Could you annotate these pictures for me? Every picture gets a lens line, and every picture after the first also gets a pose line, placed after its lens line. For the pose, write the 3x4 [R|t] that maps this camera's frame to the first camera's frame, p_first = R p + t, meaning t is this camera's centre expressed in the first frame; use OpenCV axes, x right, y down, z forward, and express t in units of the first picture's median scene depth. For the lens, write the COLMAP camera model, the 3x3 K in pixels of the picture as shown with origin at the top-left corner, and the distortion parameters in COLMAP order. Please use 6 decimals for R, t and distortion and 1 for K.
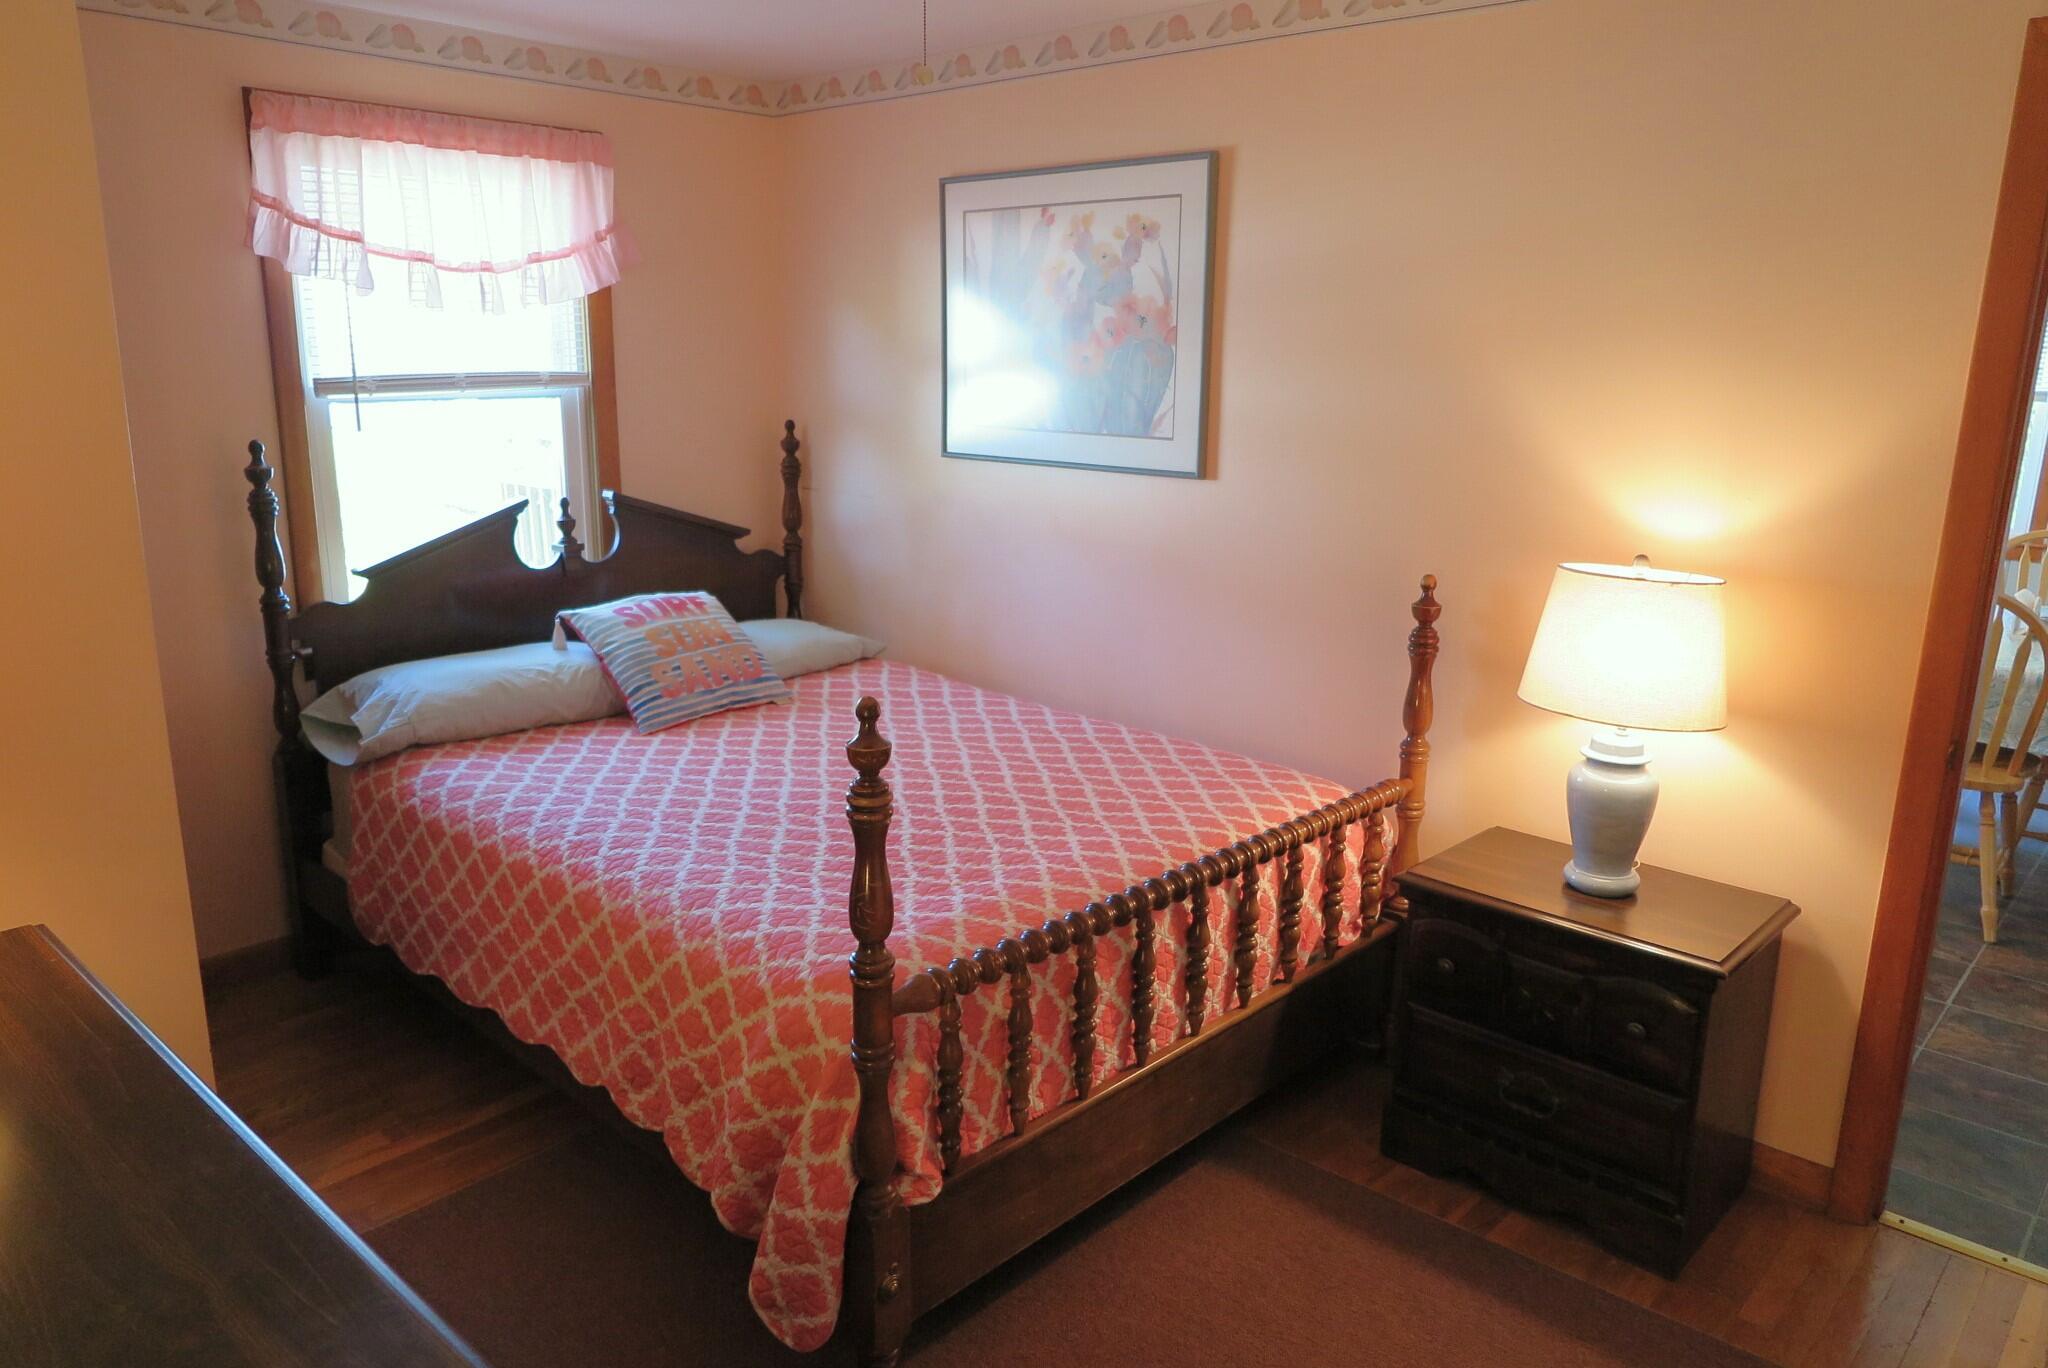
lens RADIAL K [[1410.1, 0, 1024.0], [0, 1410.1, 684.0], [0, 0, 1]] dist [-0.013670, 0.016094]
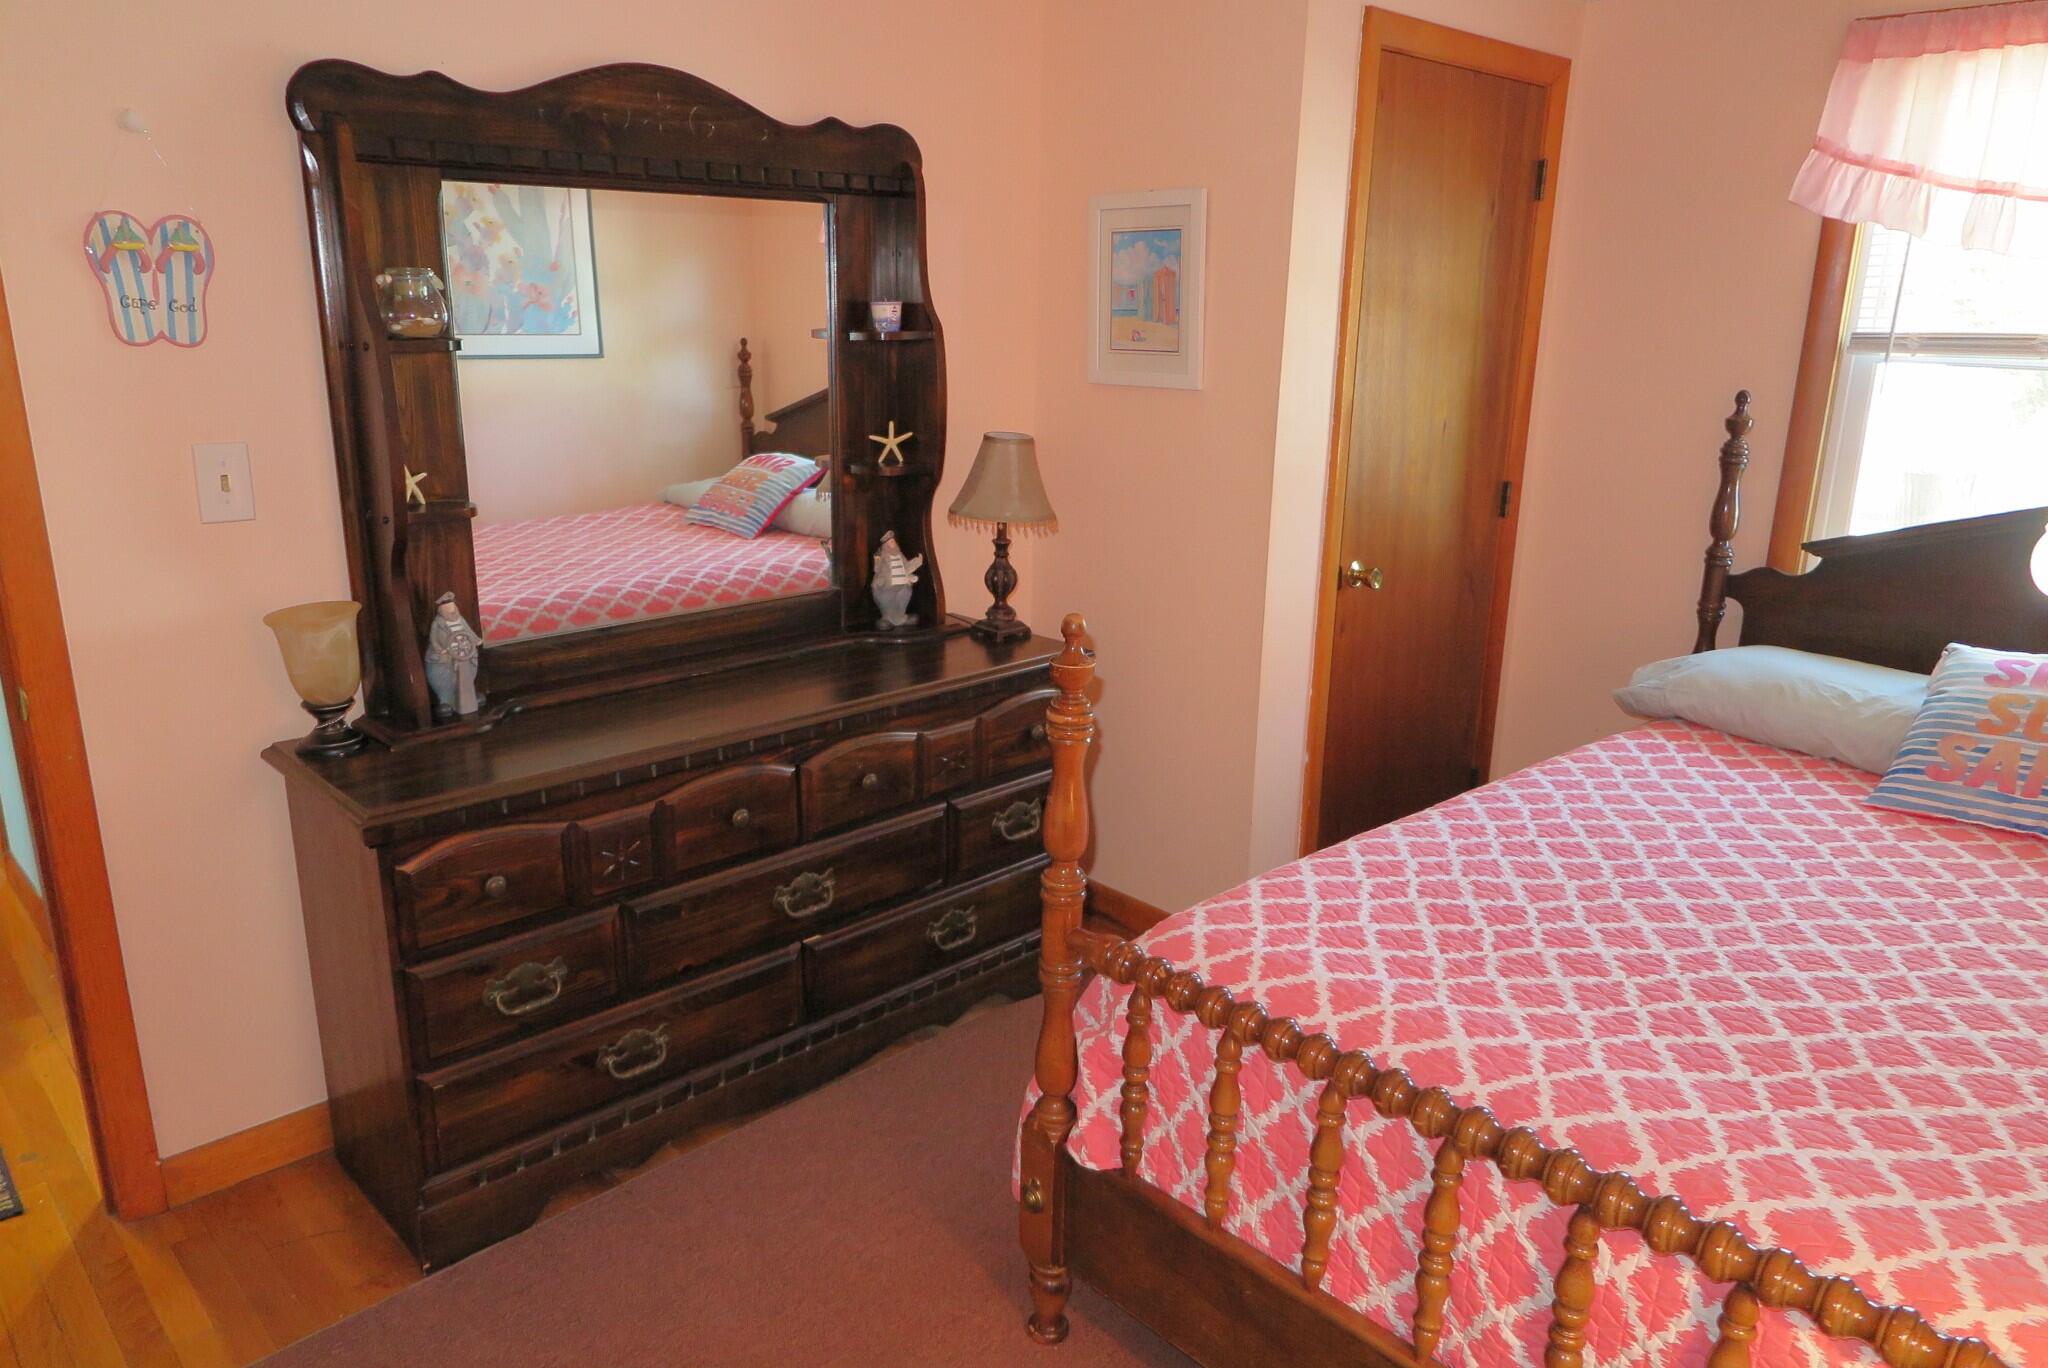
lens RADIAL K [[1410.1, 0, 1024.0], [0, 1410.1, 684.0], [0, 0, 1]] dist [-0.013670, 0.016094]
pose [[-0.076096, 0.255098, -0.963916, 0.519137], [-0.244826, 0.932345, 0.266070, -0.124391], [0.966576, 0.256238, -0.008494, 0.583010]]
